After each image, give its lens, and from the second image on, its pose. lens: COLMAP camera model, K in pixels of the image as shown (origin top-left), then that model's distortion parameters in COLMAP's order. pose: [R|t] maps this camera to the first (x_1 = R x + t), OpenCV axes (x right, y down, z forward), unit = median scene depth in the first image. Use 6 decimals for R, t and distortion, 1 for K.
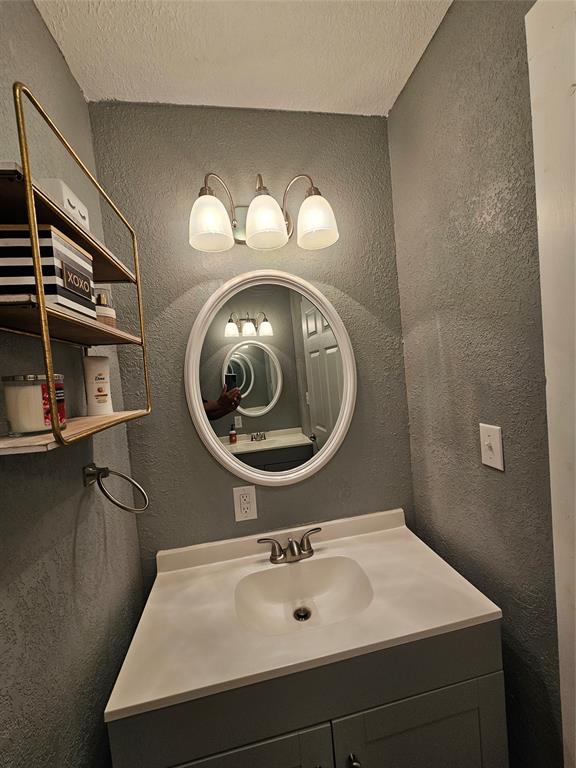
lens RADIAL K [[301.4, 0, 293.7], [0, 301.4, 390.6], [0, 0, 1]] dist [-0.000050, -0.000138]
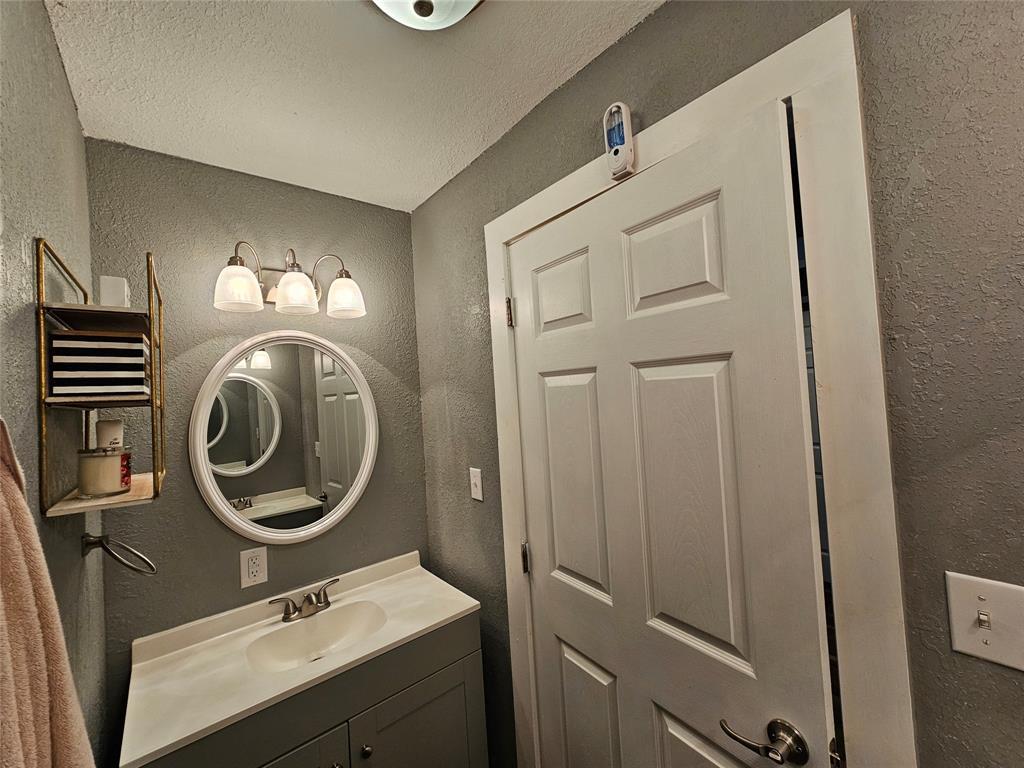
lens RADIAL K [[401.9, 0, 512.0], [0, 401.9, 384.0], [0, 0, 1]] dist [-0.000050, -0.000138]
pose [[0.868748, 0.048294, 0.492894, -0.111308], [0.010999, 0.993107, -0.116691, -0.045156], [-0.495132, 0.106797, 0.862229, -0.588639]]
